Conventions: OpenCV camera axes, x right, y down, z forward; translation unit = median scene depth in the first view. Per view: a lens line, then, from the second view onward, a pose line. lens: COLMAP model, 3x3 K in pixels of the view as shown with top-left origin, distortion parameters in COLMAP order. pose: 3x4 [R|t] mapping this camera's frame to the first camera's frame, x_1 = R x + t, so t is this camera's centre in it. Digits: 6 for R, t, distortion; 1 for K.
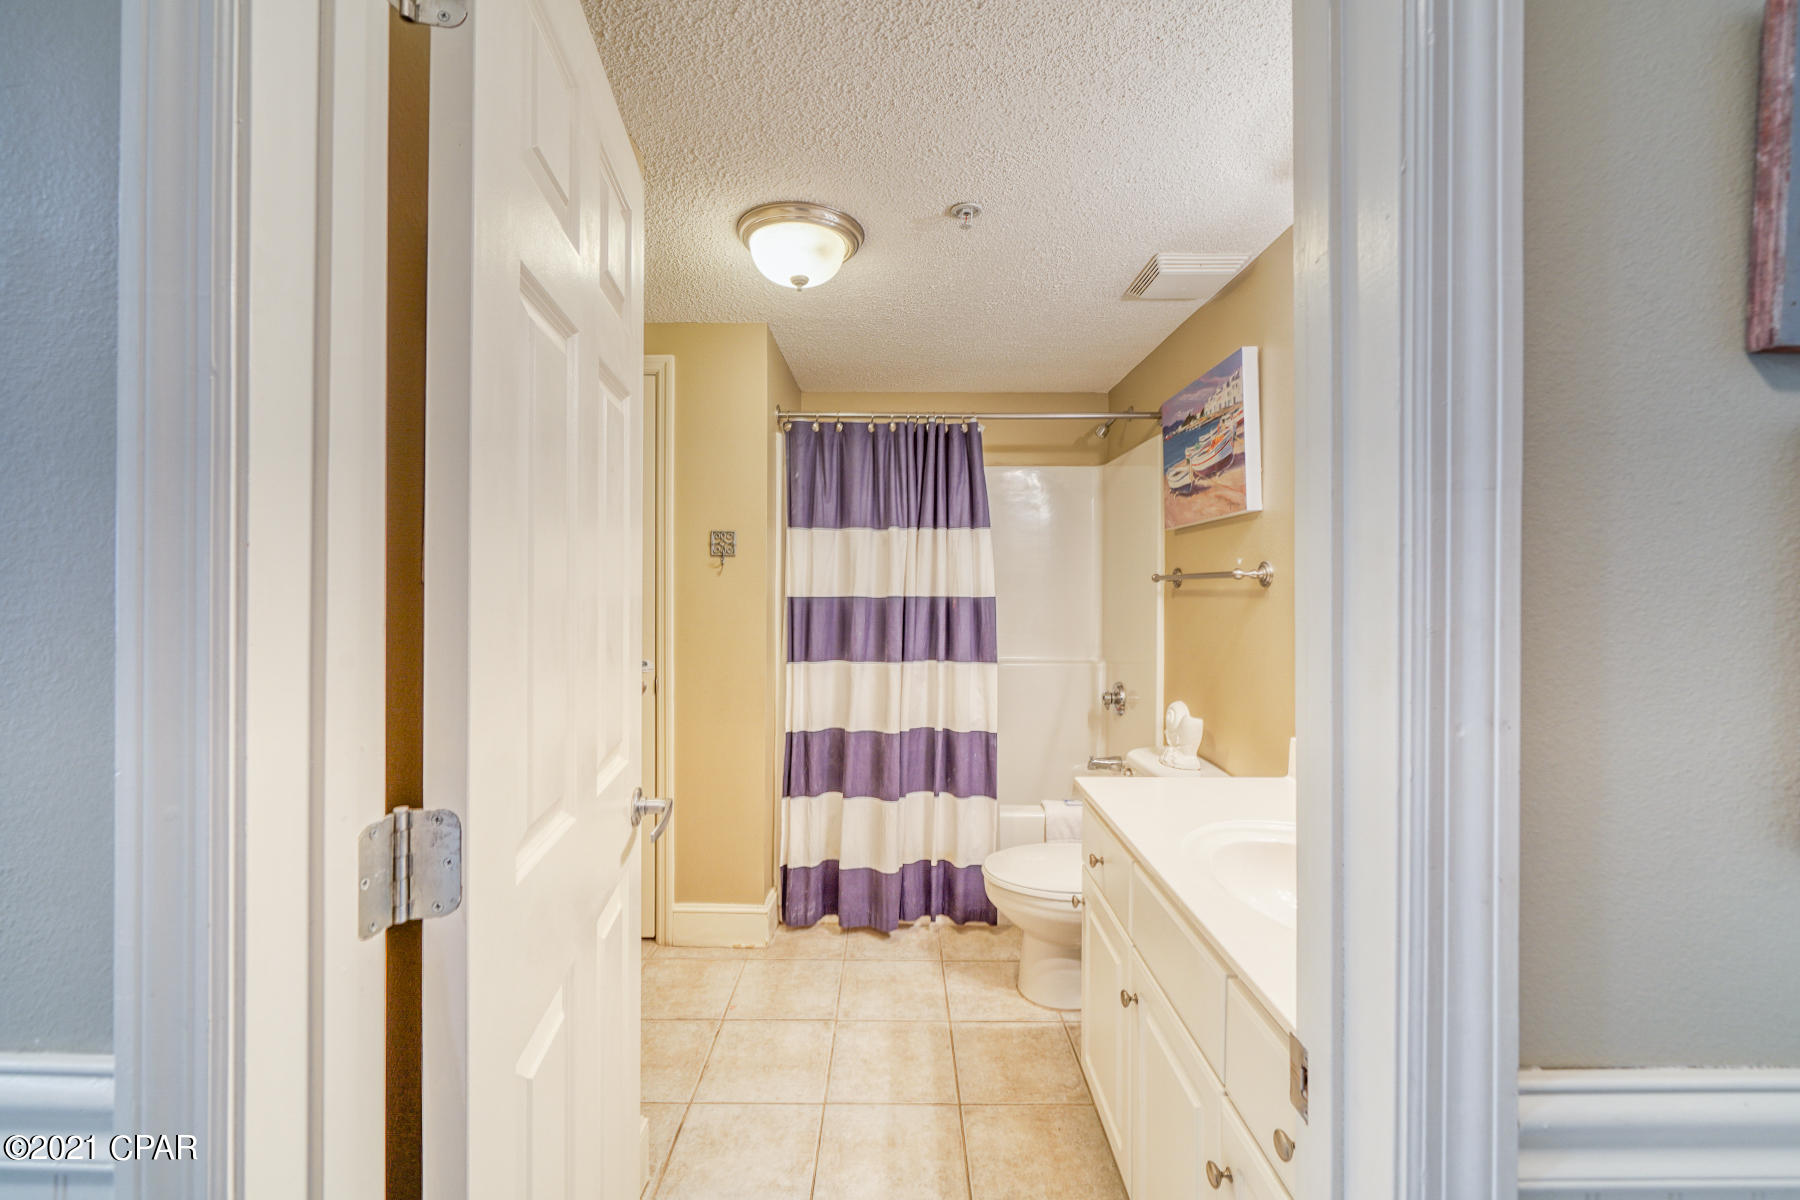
lens RADIAL K [[704.1, 0, 904.1], [0, 704.1, 579.9], [0, 0, 1]] dist [-0.000736, 0.000022]
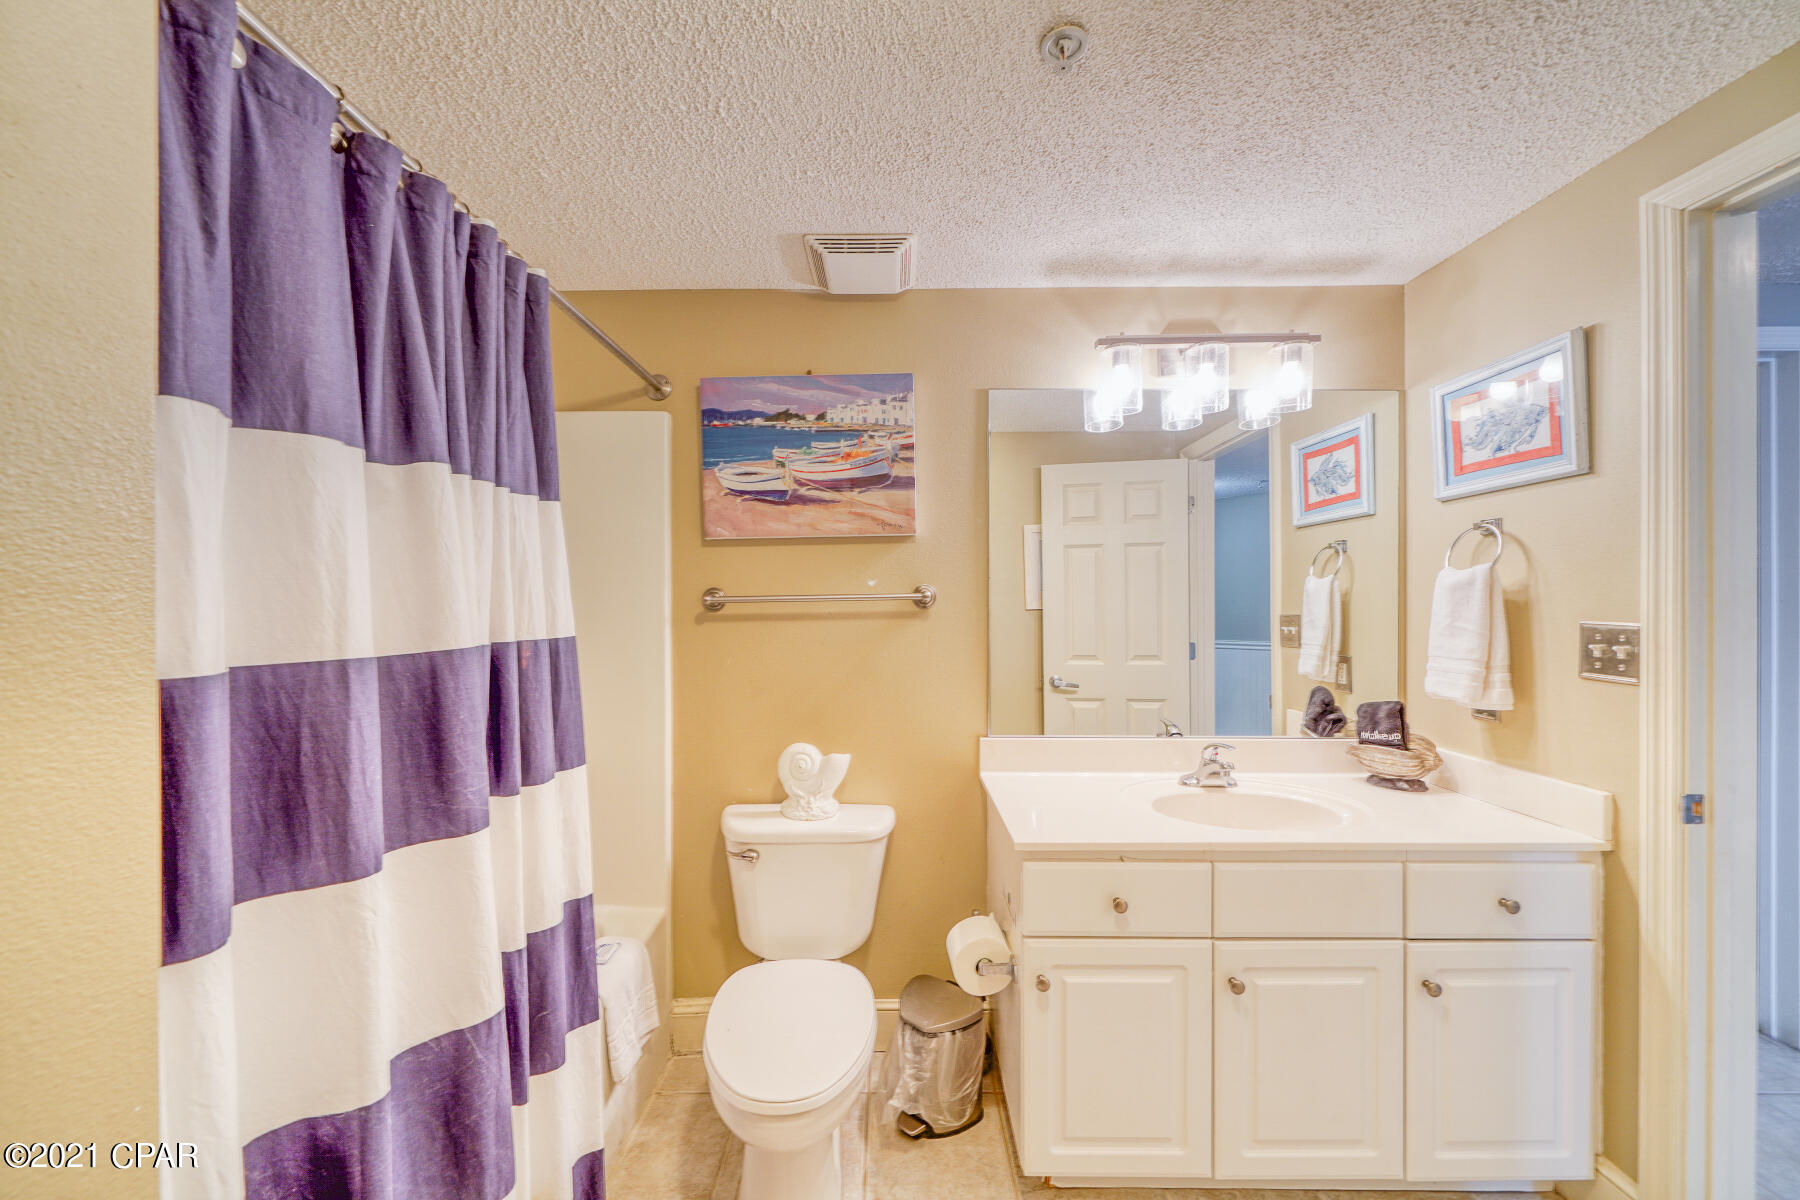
lens RADIAL K [[661.0, 0, 892.3], [0, 661.0, 604.8], [0, 0, 1]] dist [-0.000232, -0.000062]
pose [[0.010583, -0.009721, 0.999897, -0.453370], [0.002935, 0.999949, 0.009690, -0.004601], [-0.999940, 0.002832, 0.010611, 0.962205]]
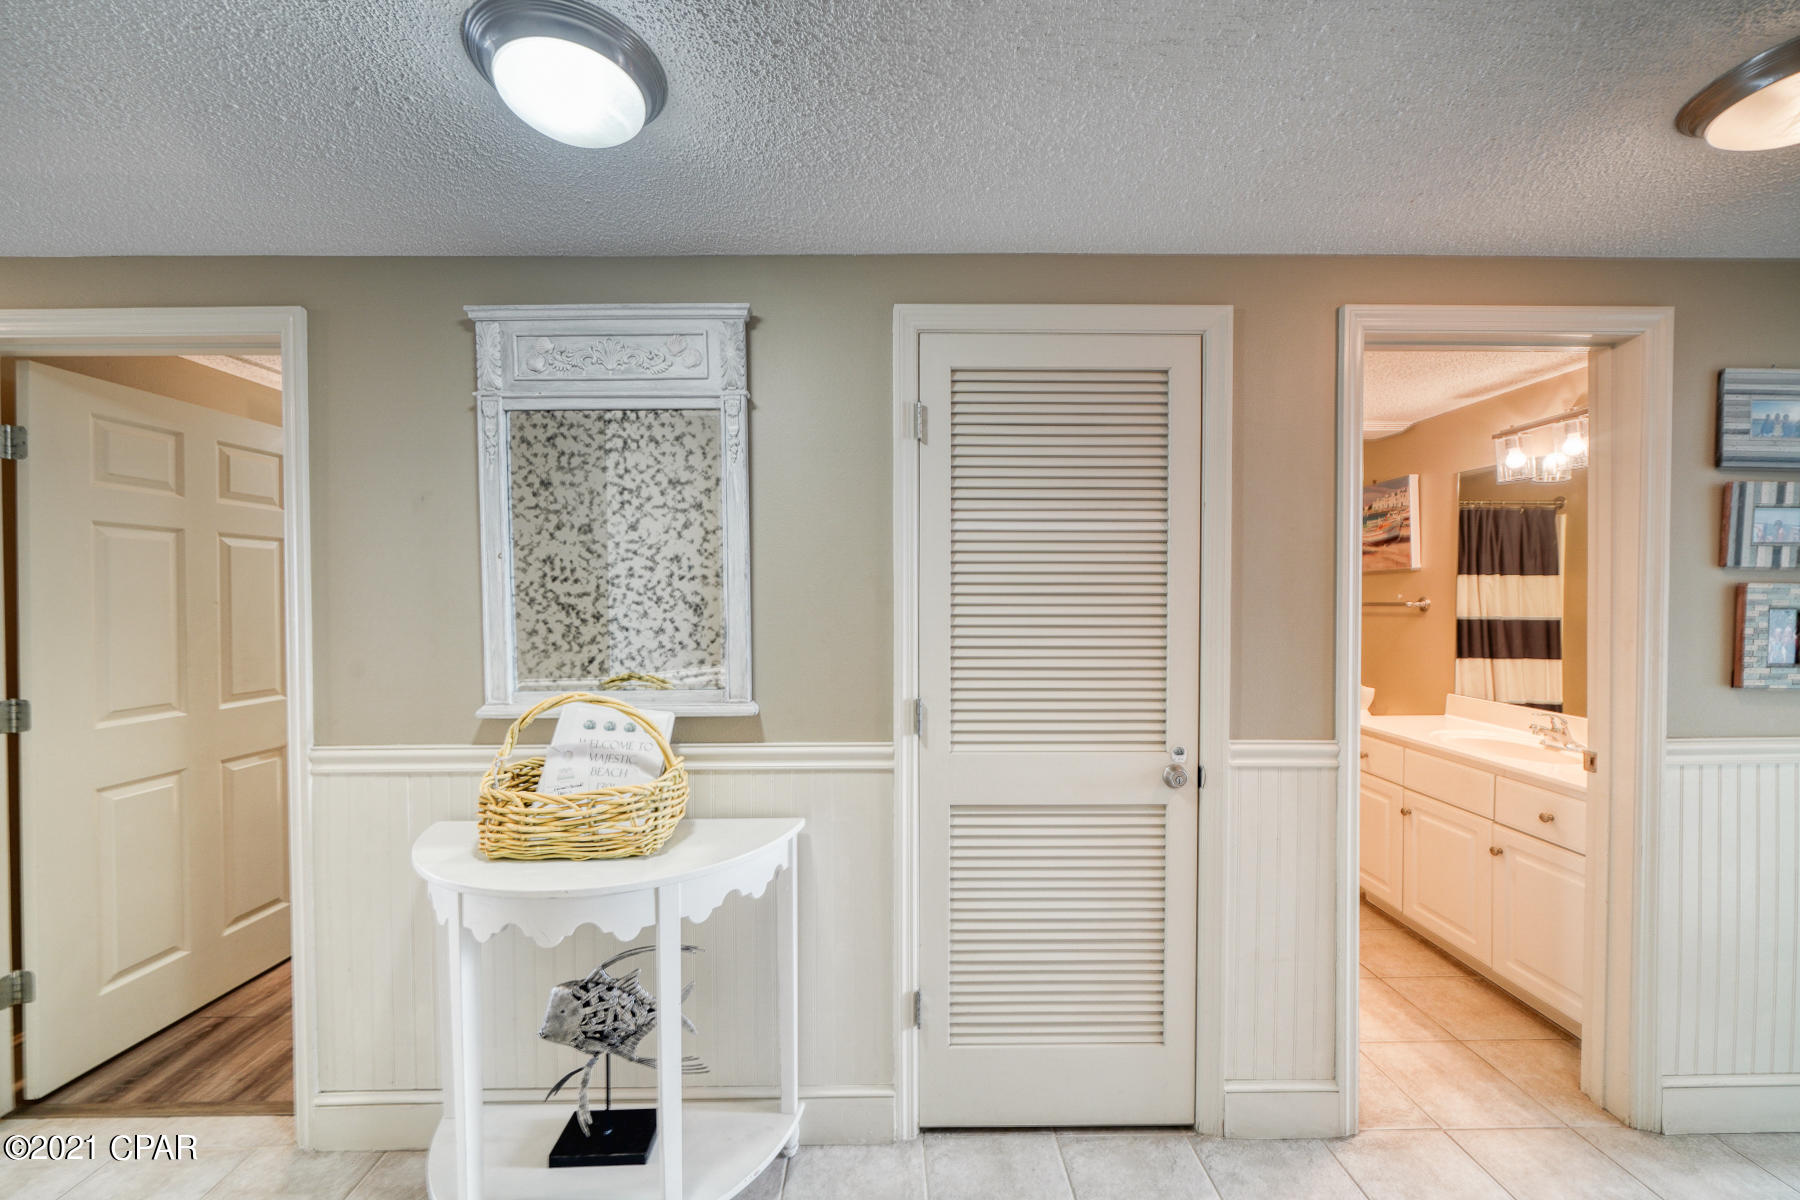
lens RADIAL K [[661.0, 0, 892.3], [0, 661.0, 604.8], [0, 0, 1]] dist [-0.000232, -0.000062]
pose [[0.999980, -0.005817, 0.002304, -0.773725], [0.005787, 0.999906, 0.012455, -0.033082], [-0.002376, -0.012441, 0.999920, -0.620133]]
